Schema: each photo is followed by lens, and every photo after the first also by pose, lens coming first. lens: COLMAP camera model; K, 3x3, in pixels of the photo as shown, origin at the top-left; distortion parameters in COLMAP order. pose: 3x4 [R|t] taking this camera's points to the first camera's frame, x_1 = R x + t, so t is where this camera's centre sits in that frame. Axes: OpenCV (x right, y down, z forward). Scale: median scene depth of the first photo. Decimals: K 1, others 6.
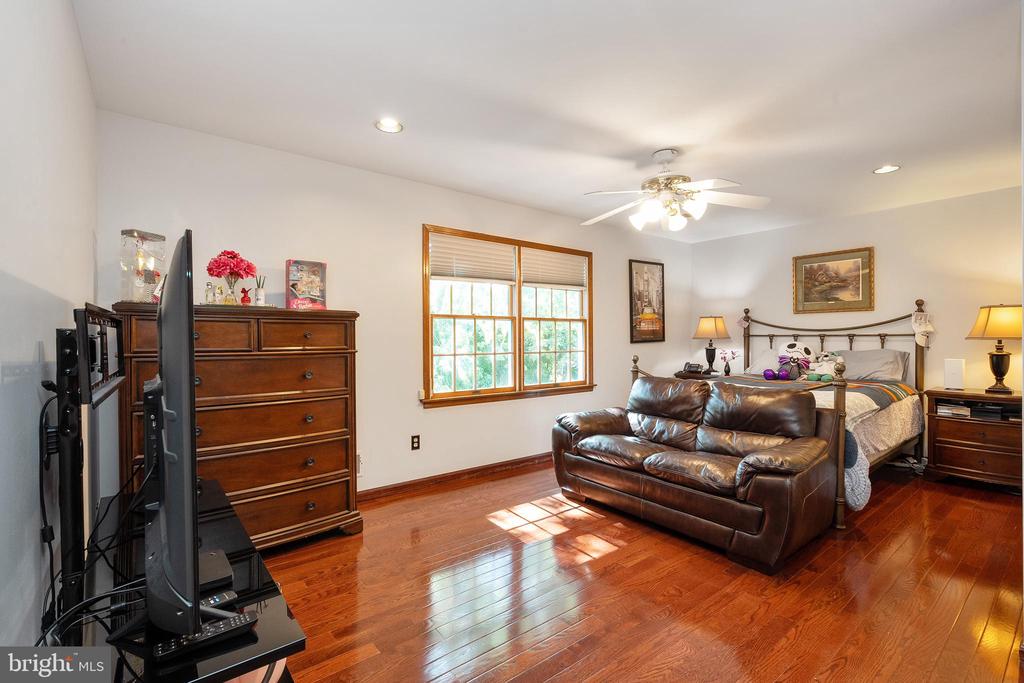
lens RADIAL K [[457.5, 0, 512.0], [0, 457.5, 341.5], [0, 0, 1]] dist [-0.001480, 0.000053]
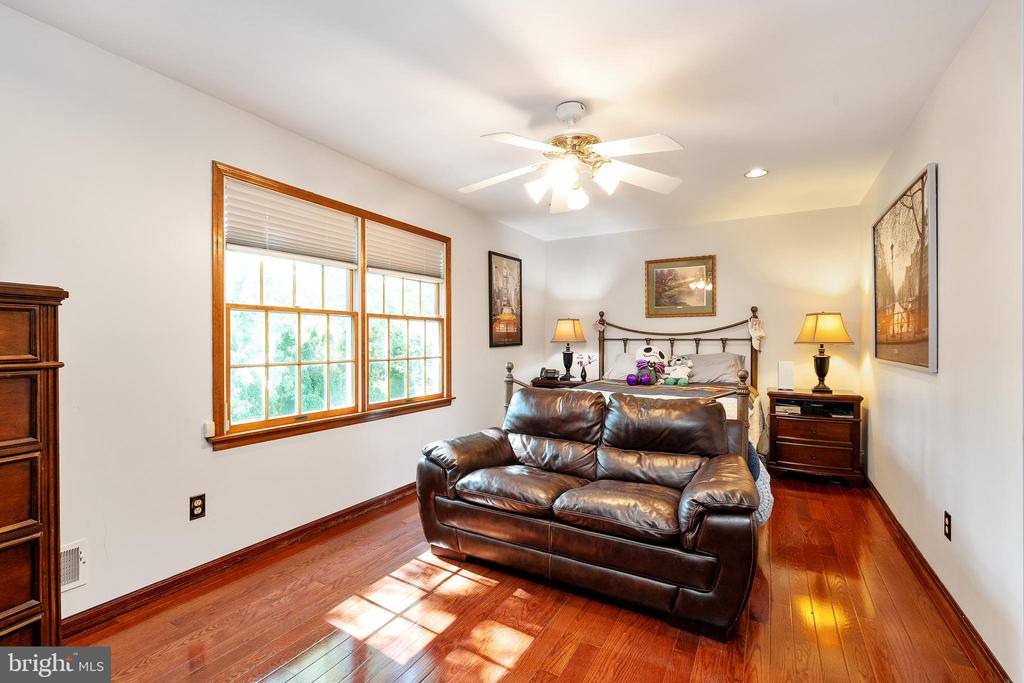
lens RADIAL K [[460.1, 0, 508.6], [0, 460.1, 341.5], [0, 0, 1]] dist [-0.002563, 0.000577]
pose [[0.927836, 0.003465, 0.372972, -0.047610], [-0.000510, 0.999968, -0.008022, -0.000538], [-0.372988, 0.007253, 0.927808, 0.238984]]
